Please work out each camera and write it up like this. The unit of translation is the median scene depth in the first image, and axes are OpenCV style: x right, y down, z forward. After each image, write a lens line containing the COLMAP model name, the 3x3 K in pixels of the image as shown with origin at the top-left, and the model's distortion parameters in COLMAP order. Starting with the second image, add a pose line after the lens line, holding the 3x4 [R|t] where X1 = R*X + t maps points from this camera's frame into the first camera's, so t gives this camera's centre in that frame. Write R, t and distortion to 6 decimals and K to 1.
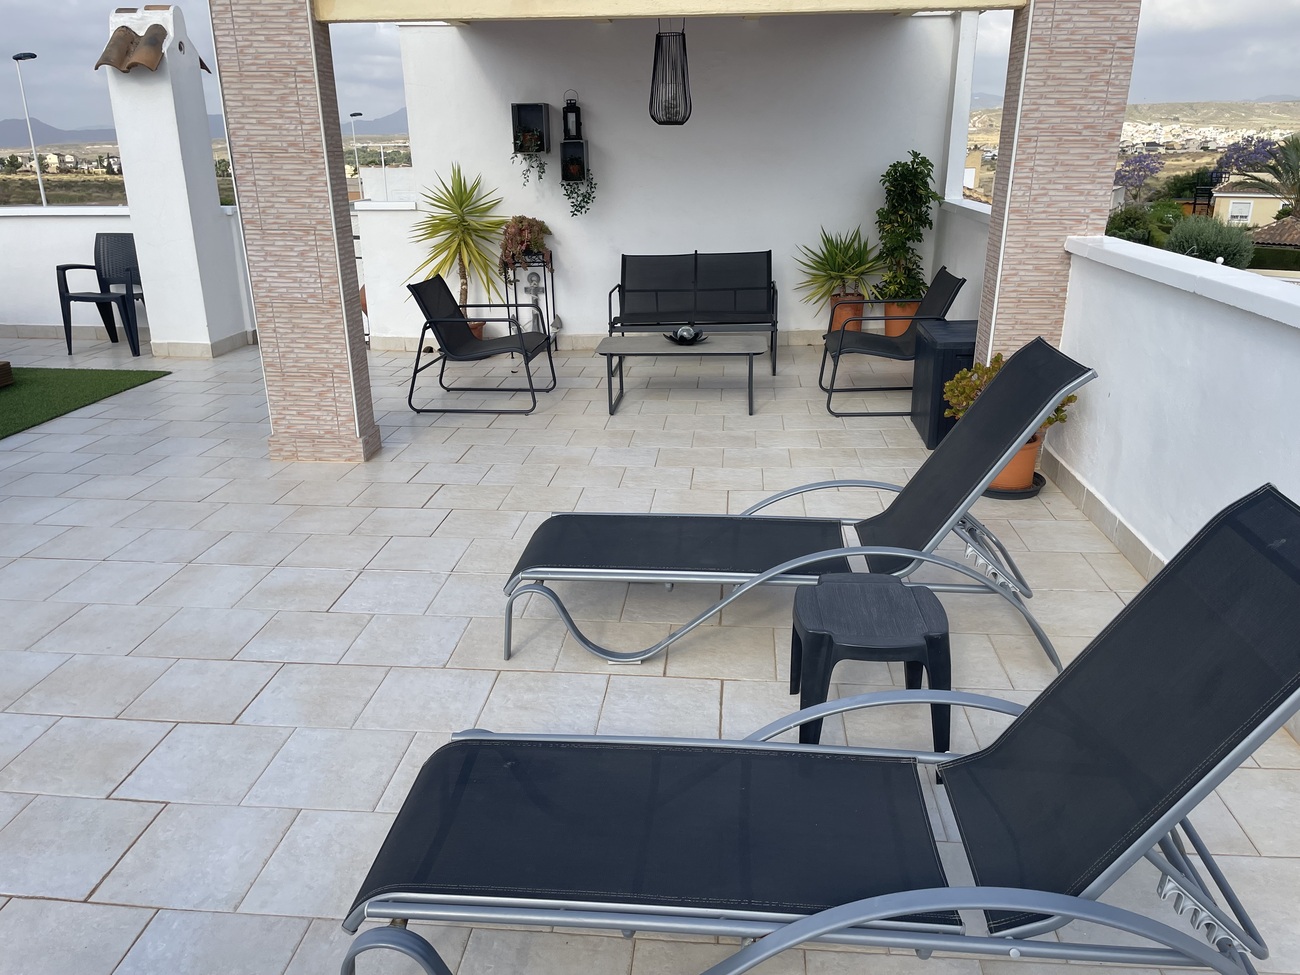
lens RADIAL K [[977.6, 0, 639.2], [0, 977.6, 492.4], [0, 0, 1]] dist [0.096446, -0.119585]
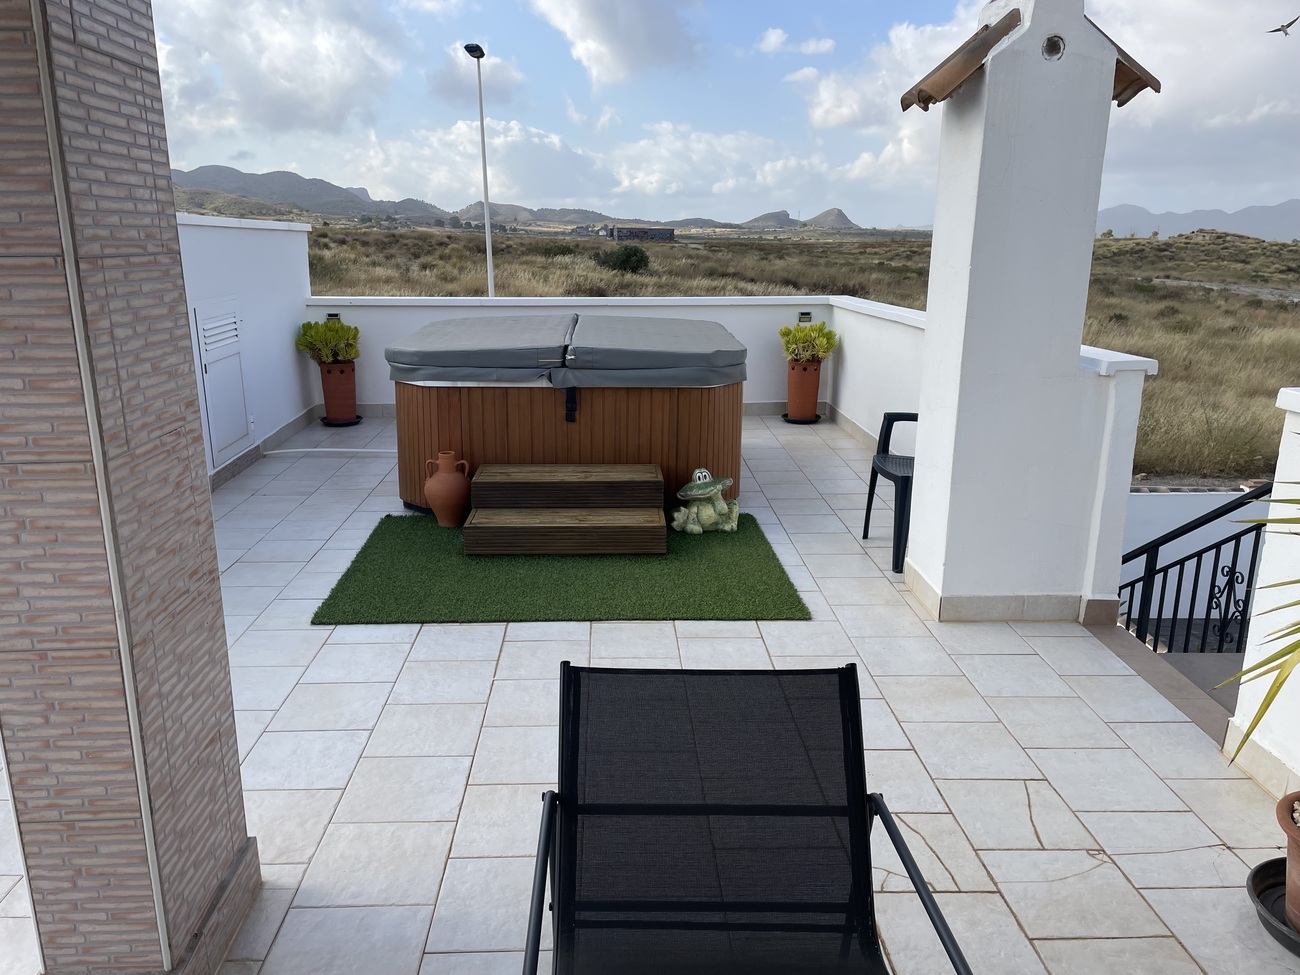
lens RADIAL K [[977.6, 0, 639.2], [0, 977.6, 492.4], [0, 0, 1]] dist [0.096446, -0.119585]
pose [[0.129285, 0.255310, -0.958177, 0.046572], [-0.331911, 0.921690, 0.200804, -0.254061], [0.934409, 0.292068, 0.203901, 0.717977]]
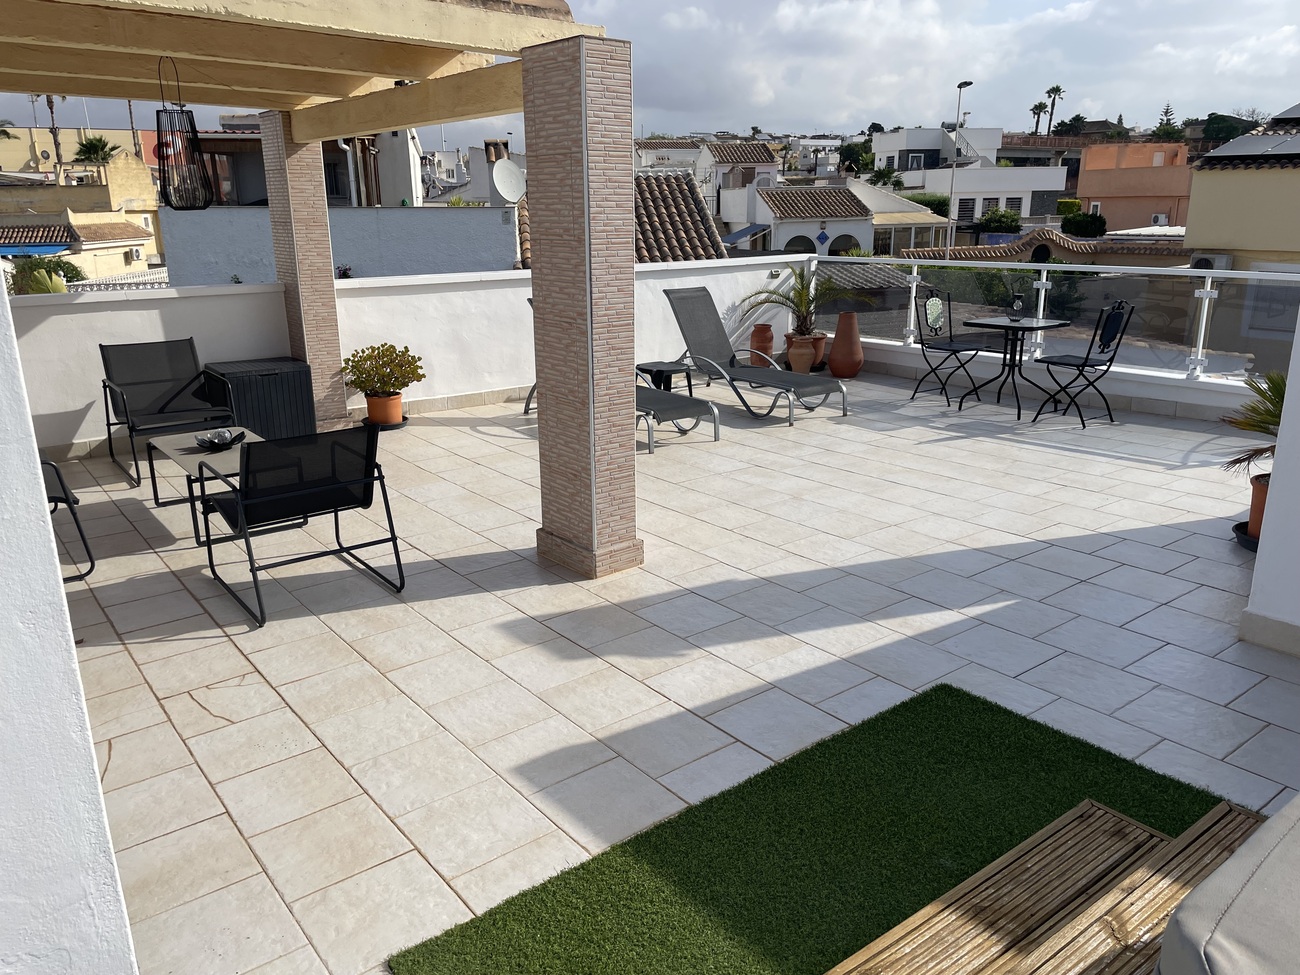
lens RADIAL K [[977.6, 0, 639.2], [0, 977.6, 492.4], [0, 0, 1]] dist [0.096446, -0.119585]
pose [[-0.679382, -0.188125, 0.709259, -0.672241], [0.263494, 0.839564, 0.475082, -0.350329], [-0.684844, 0.509648, -0.520815, 0.967438]]
